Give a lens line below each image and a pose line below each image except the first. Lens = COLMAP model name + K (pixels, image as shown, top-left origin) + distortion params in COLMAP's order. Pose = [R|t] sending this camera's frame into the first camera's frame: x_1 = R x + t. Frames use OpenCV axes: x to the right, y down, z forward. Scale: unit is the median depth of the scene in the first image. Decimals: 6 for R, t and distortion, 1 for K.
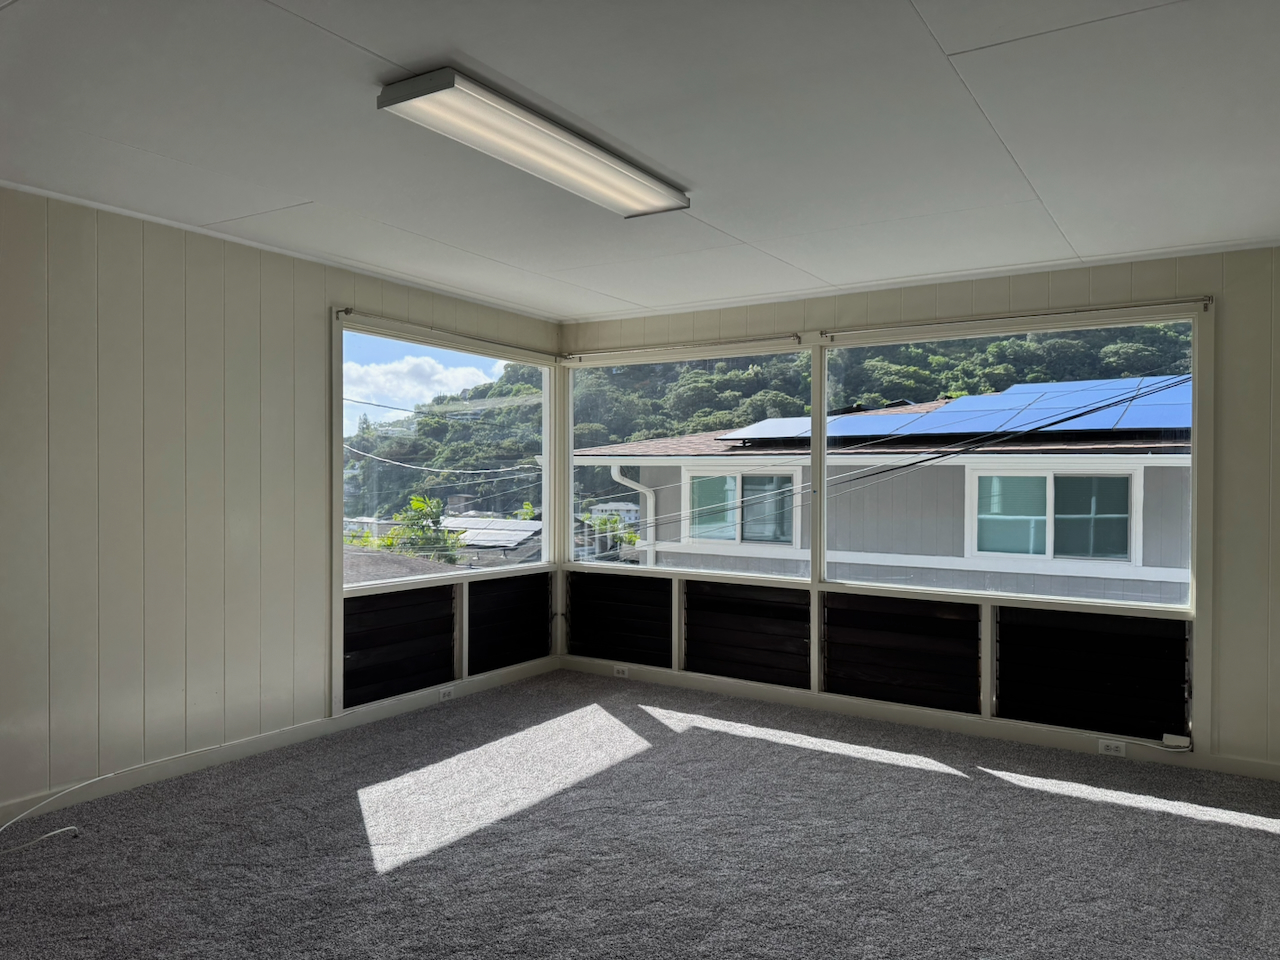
lens RADIAL K [[907.1, 0, 640.0], [0, 907.1, 480.0], [0, 0, 1]] dist [0.092897, -0.147975]
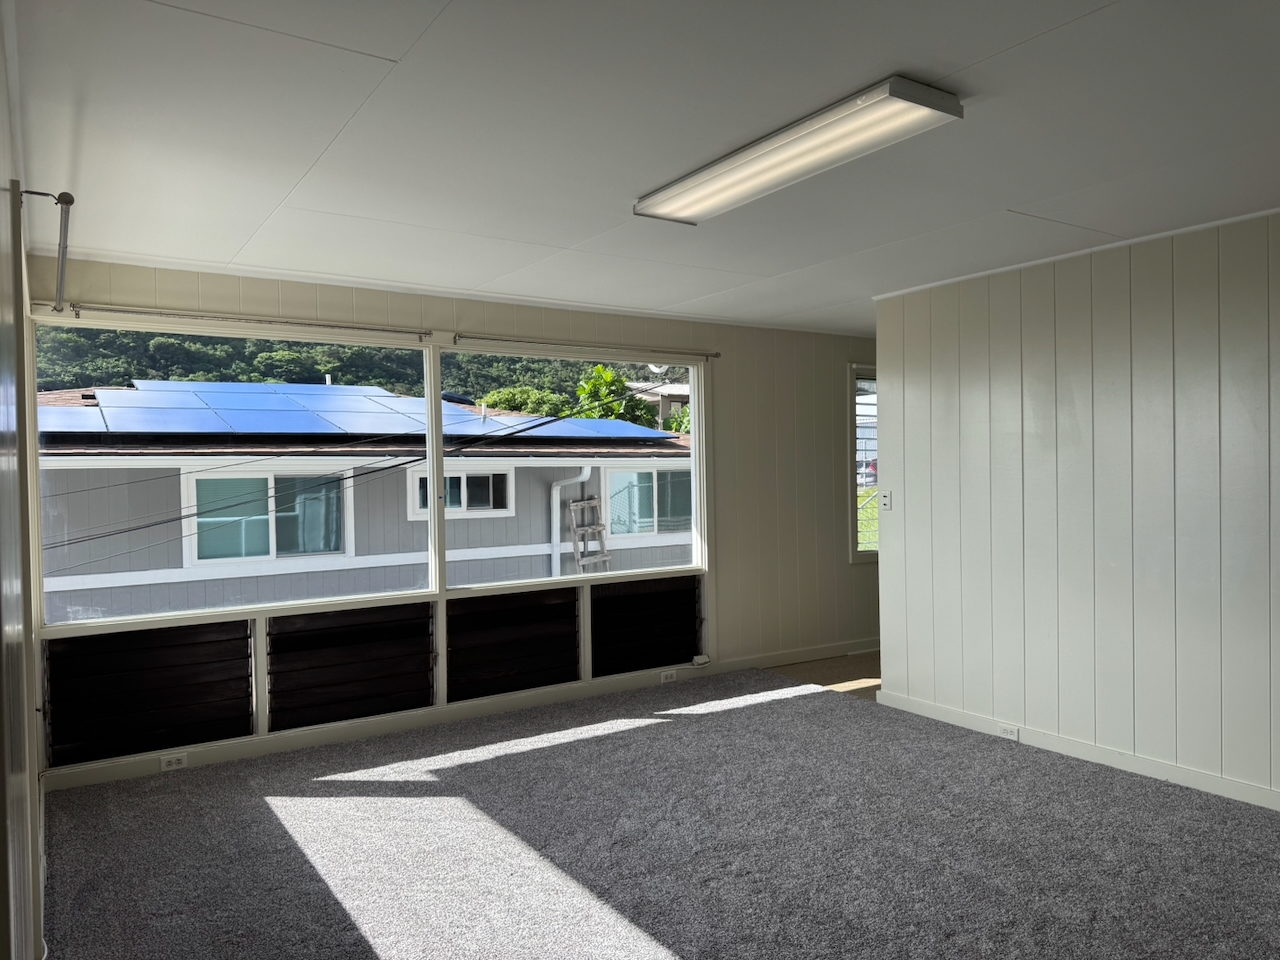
lens RADIAL K [[907.1, 0, 640.0], [0, 907.1, 480.0], [0, 0, 1]] dist [0.092897, -0.147975]
pose [[0.404092, -0.026302, 0.914340, -0.573404], [0.025139, 0.999528, 0.017642, -0.016241], [-0.914373, 0.015857, 0.404562, 0.399070]]
